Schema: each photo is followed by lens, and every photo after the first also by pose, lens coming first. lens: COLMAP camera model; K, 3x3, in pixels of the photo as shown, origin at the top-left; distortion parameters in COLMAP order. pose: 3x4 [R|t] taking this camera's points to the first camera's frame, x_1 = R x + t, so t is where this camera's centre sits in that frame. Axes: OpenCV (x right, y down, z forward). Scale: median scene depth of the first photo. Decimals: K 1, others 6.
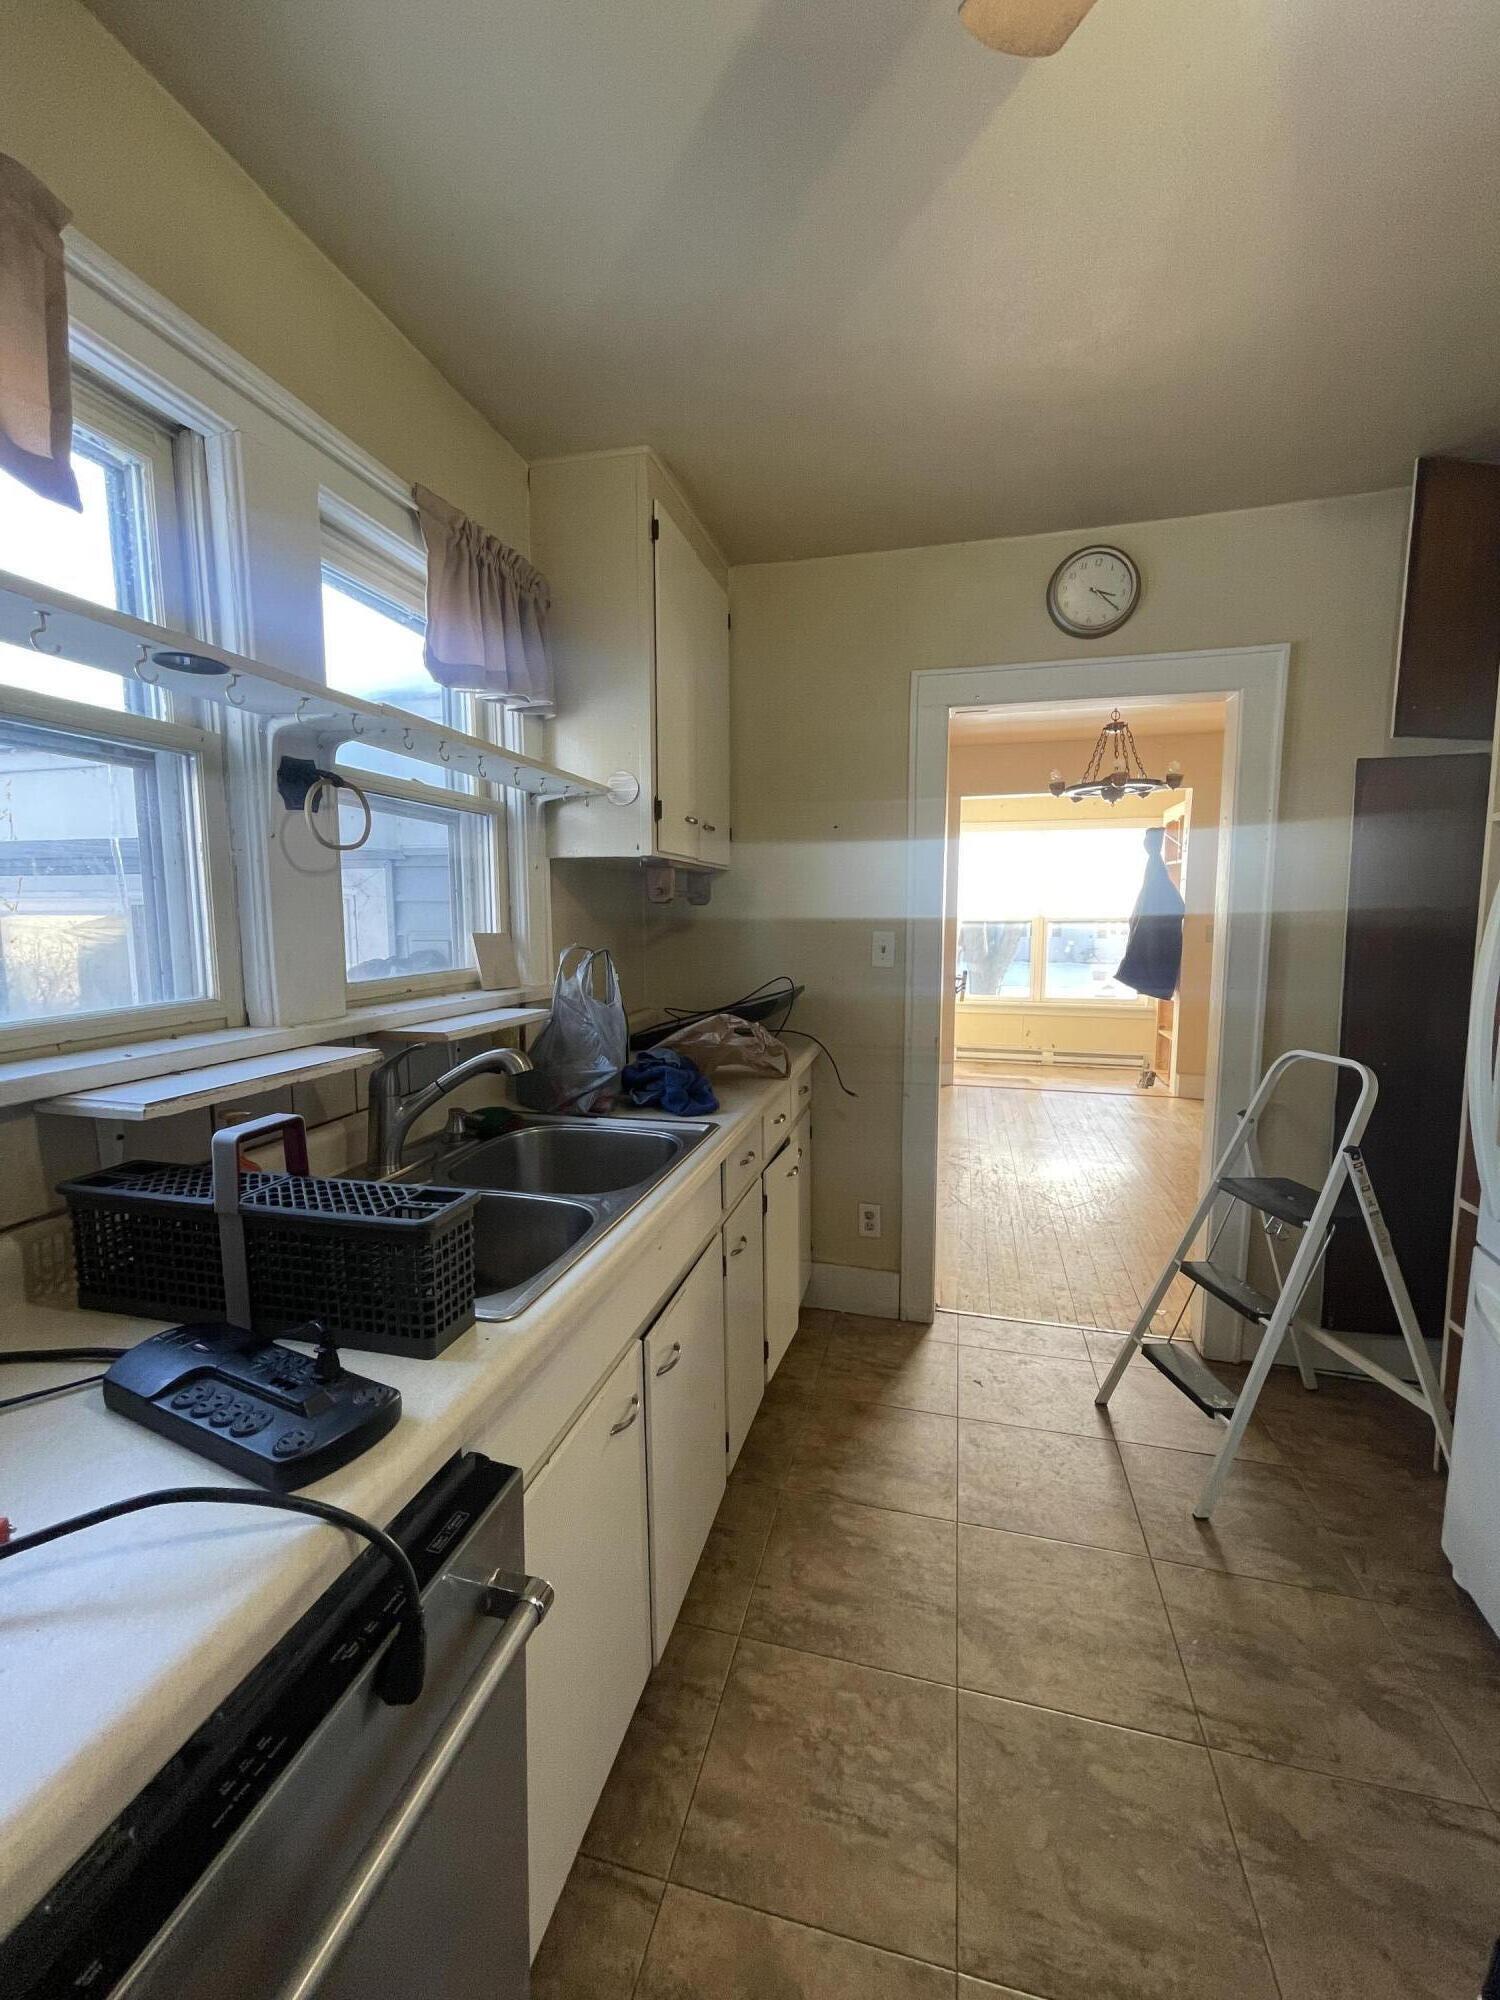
lens RADIAL K [[809.8, 0, 746.7], [0, 809.8, 995.0], [0, 0, 1]] dist [-0.002434, 0.000200]
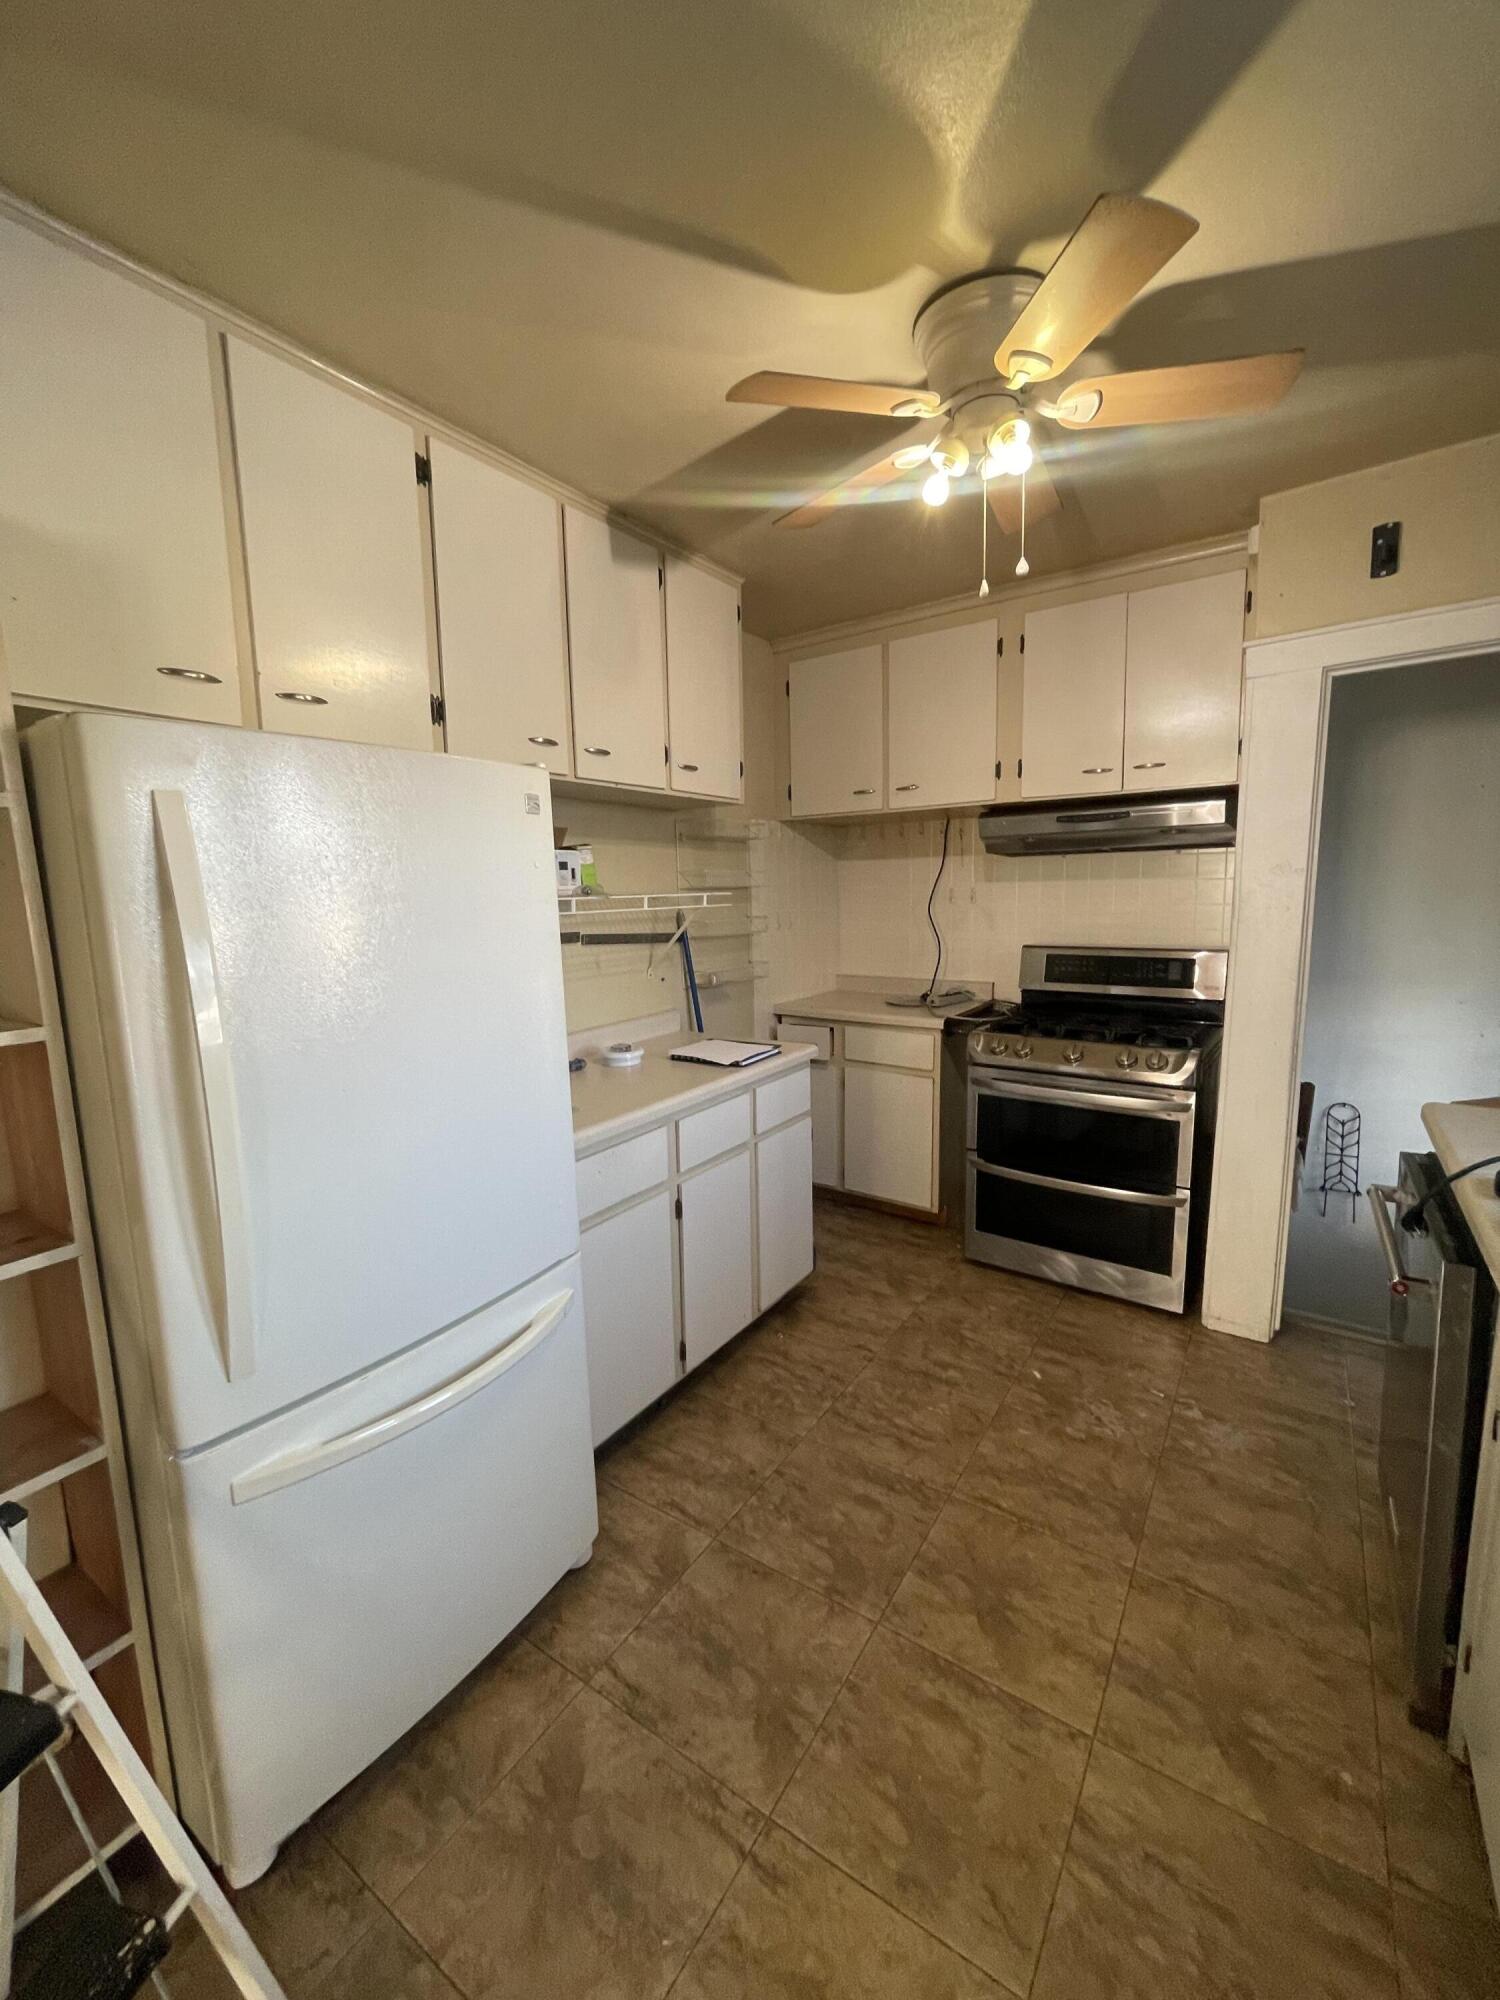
lens RADIAL K [[809.8, 0, 749.9], [0, 809.8, 1000.6], [0, 0, 1]] dist [-0.002434, 0.000200]
pose [[-0.940192, -0.019571, 0.340081, 0.300117], [0.068337, 0.967216, 0.244586, -0.247525], [-0.333719, 0.253198, -0.908032, 1.712308]]
